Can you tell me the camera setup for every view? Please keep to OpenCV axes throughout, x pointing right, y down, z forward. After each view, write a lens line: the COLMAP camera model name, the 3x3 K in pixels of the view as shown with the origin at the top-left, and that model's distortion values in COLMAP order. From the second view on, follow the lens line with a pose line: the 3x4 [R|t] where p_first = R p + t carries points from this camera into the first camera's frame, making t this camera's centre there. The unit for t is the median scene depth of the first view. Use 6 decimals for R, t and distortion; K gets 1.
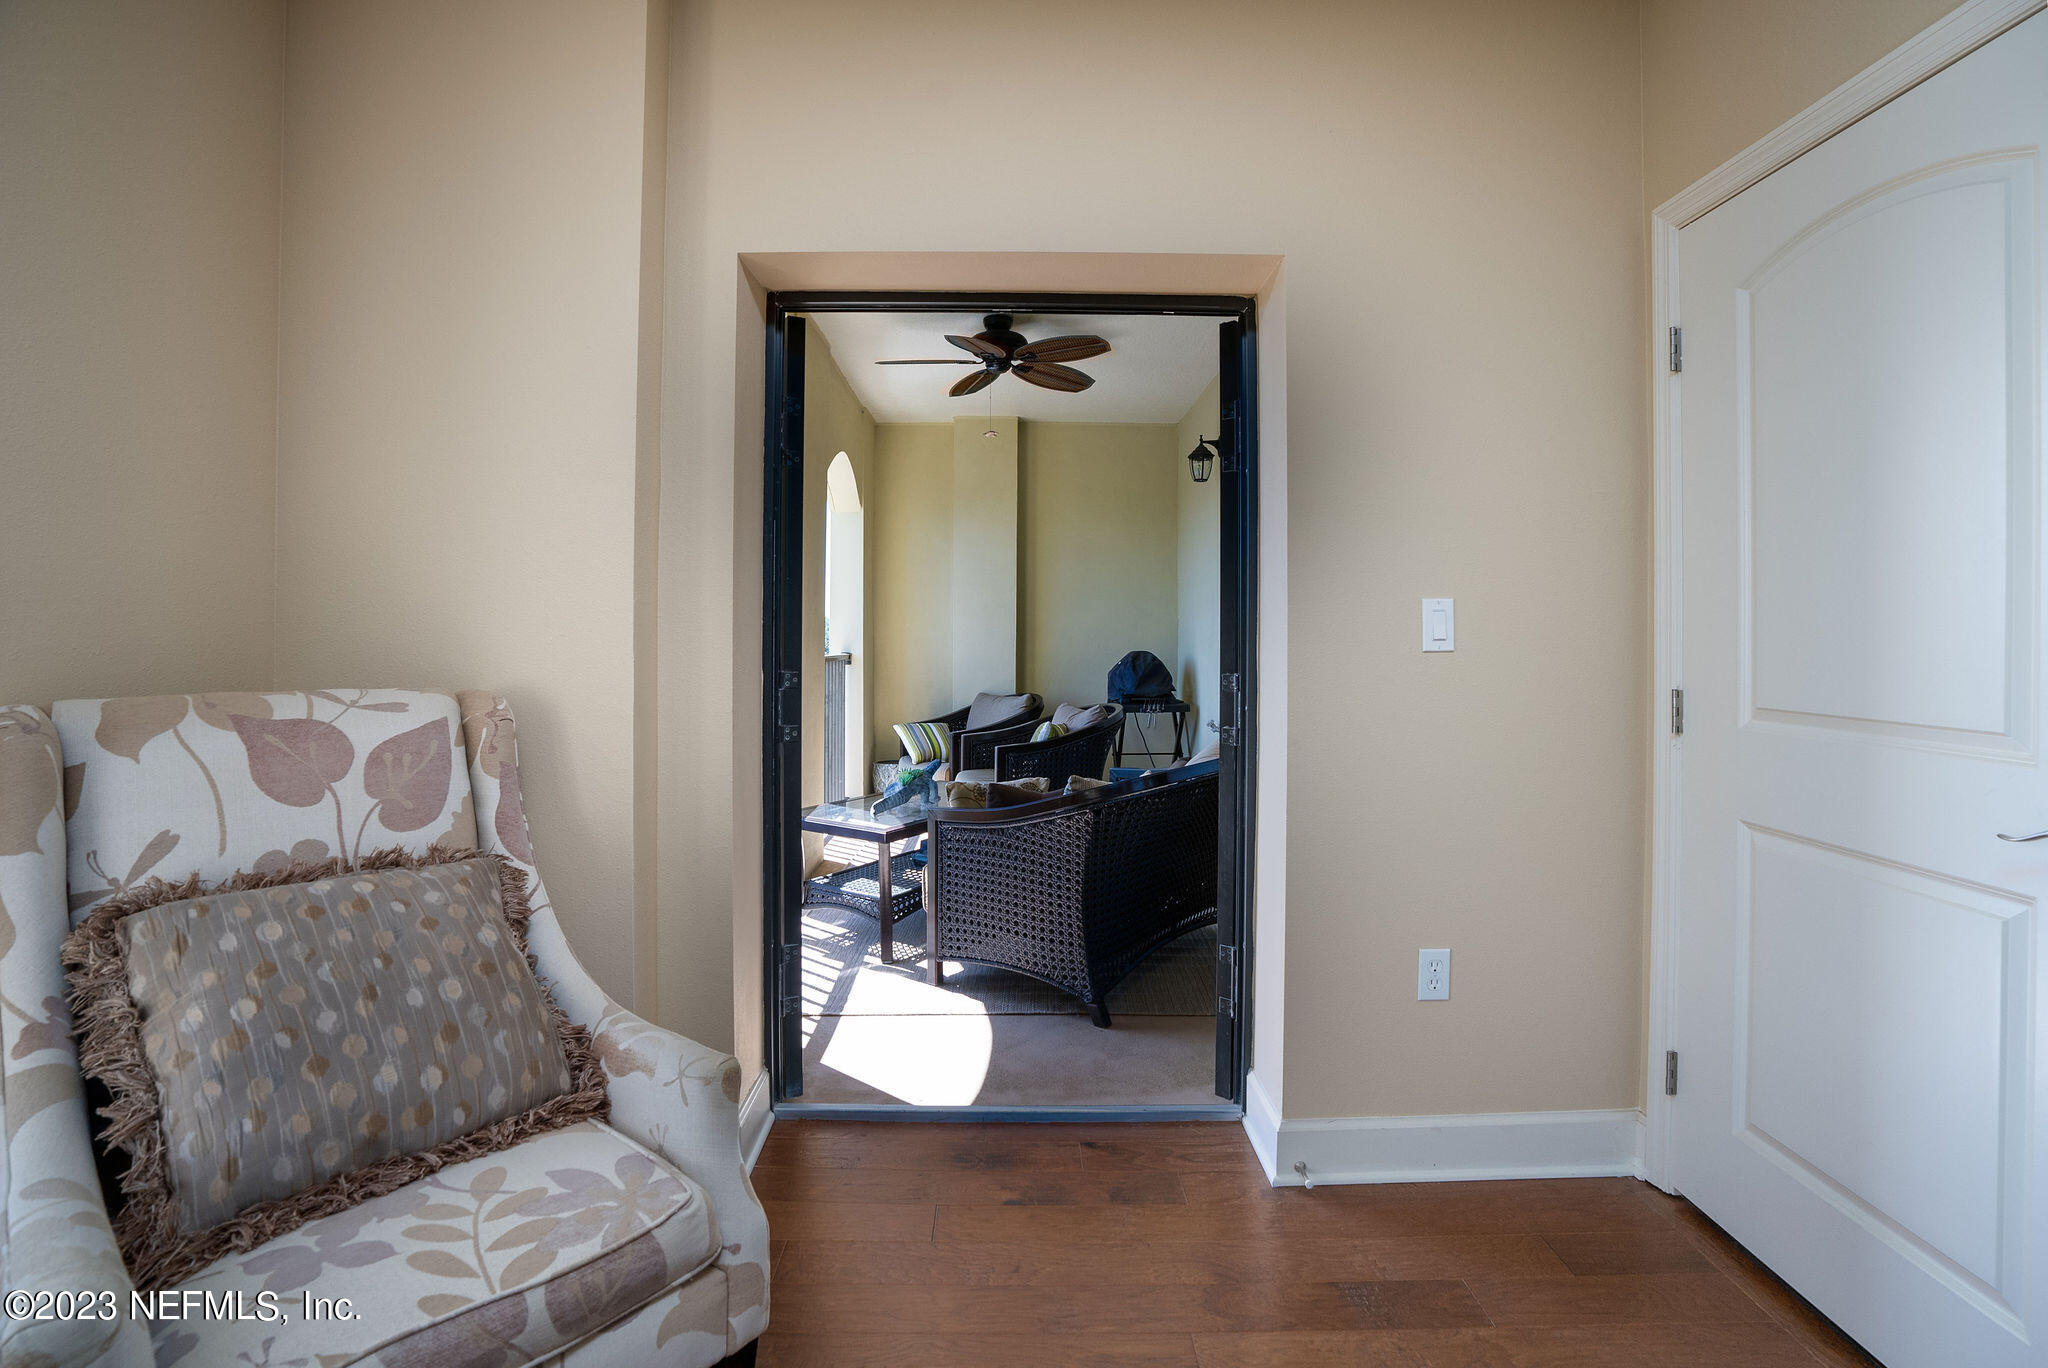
lens RADIAL K [[960.6, 0, 1016.7], [0, 960.6, 634.6], [0, 0, 1]] dist [-0.060630, 0.022317]
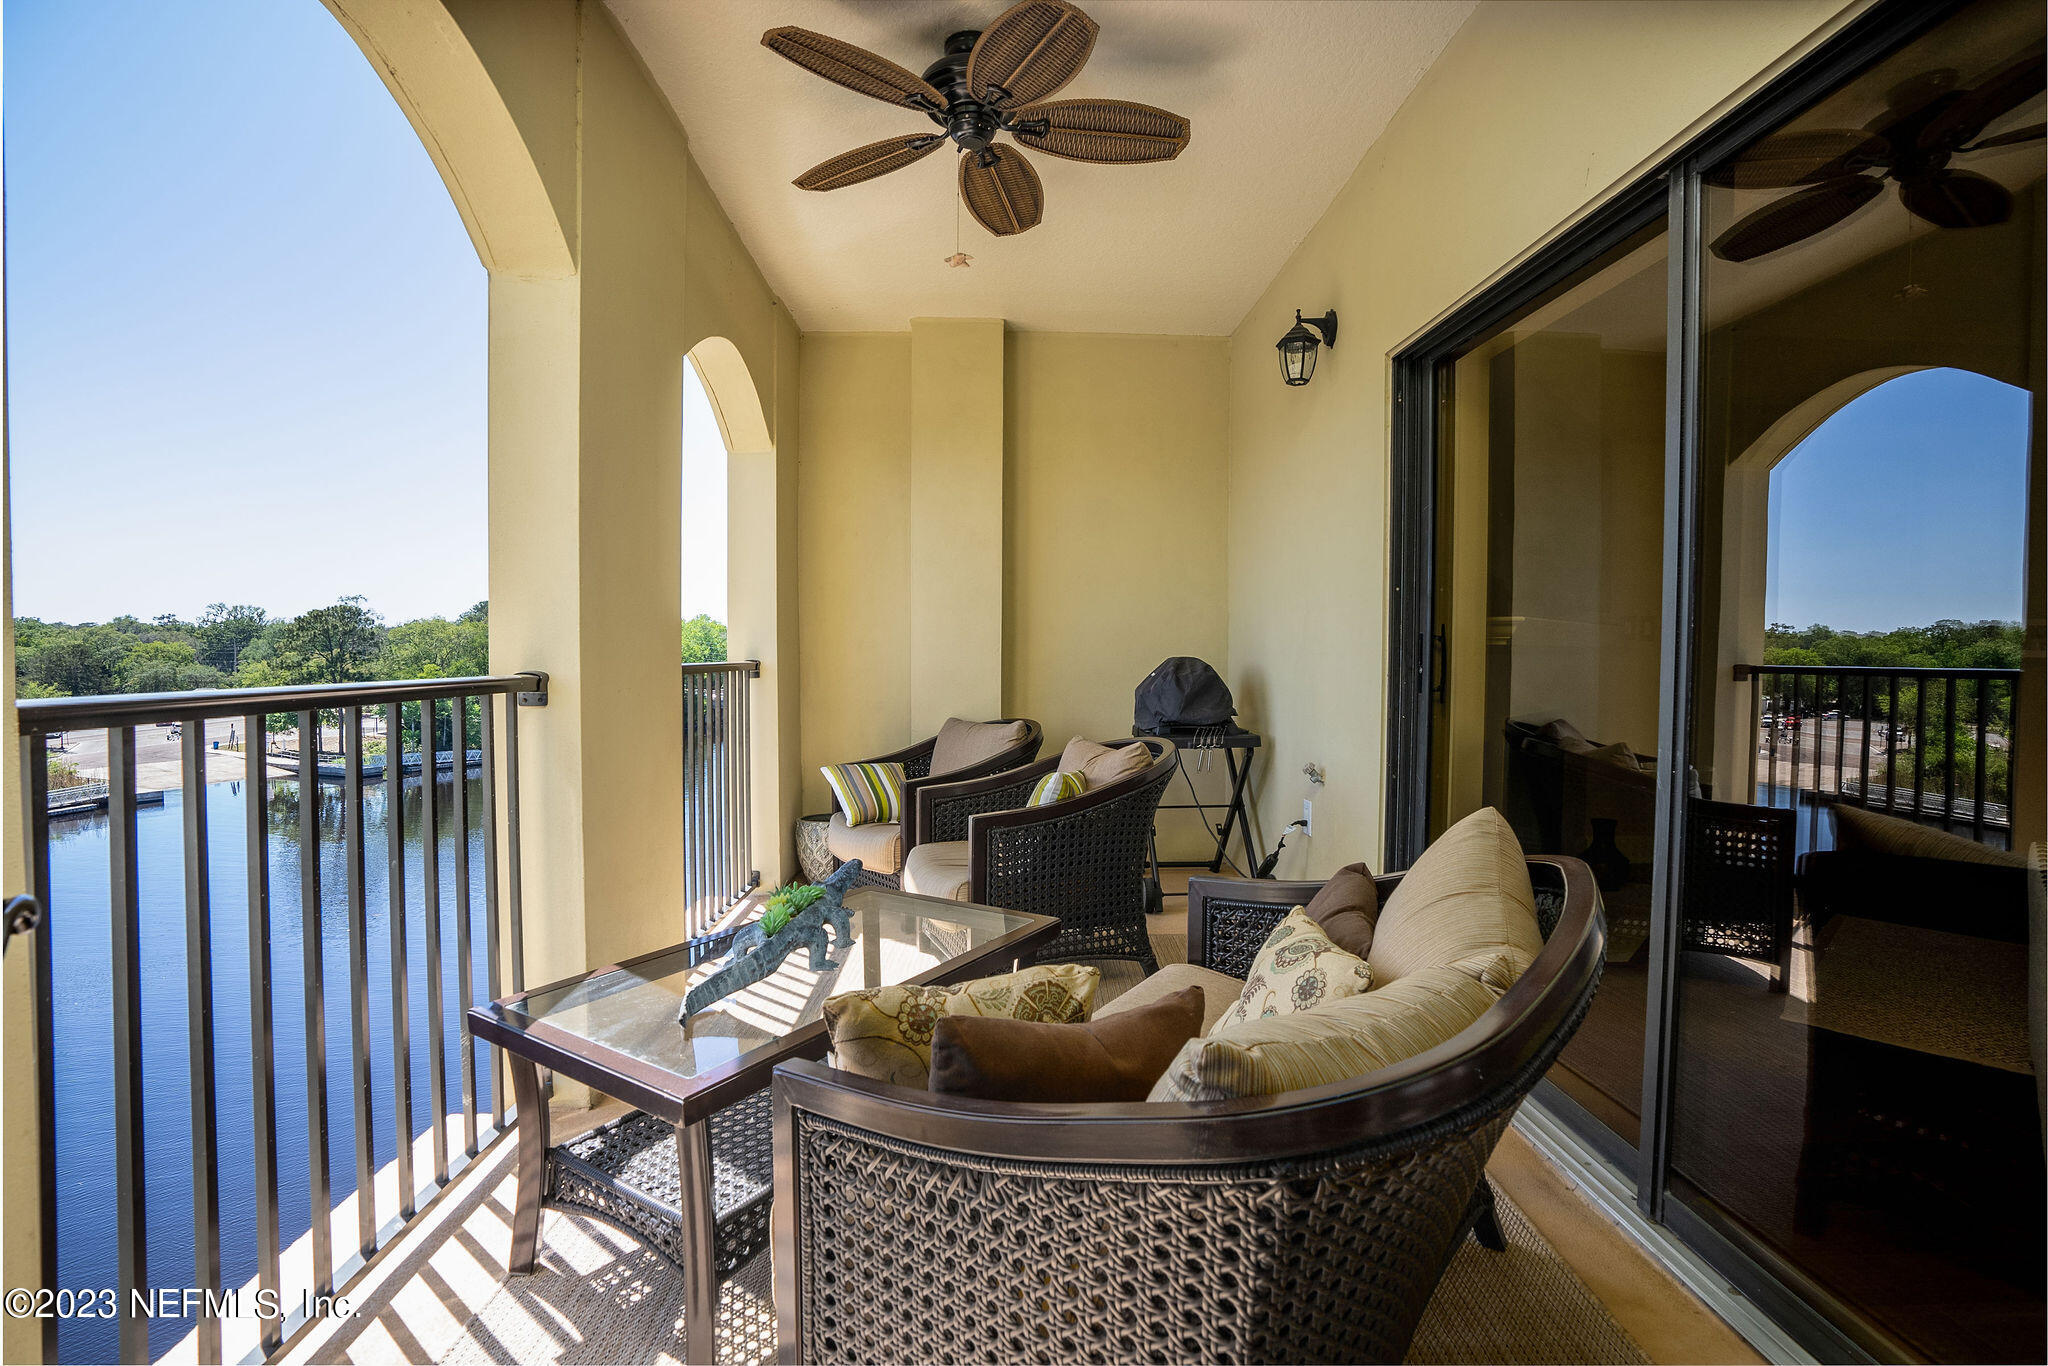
lens RADIAL K [[960.6, 0, 1017.5], [0, 960.6, 669.6], [0, 0, 1]] dist [-0.060630, 0.022317]
pose [[0.999803, -0.002768, 0.019669, -0.011045], [0.002330, 0.999750, 0.022255, 0.038372], [-0.019726, -0.022205, 0.999559, 1.166097]]
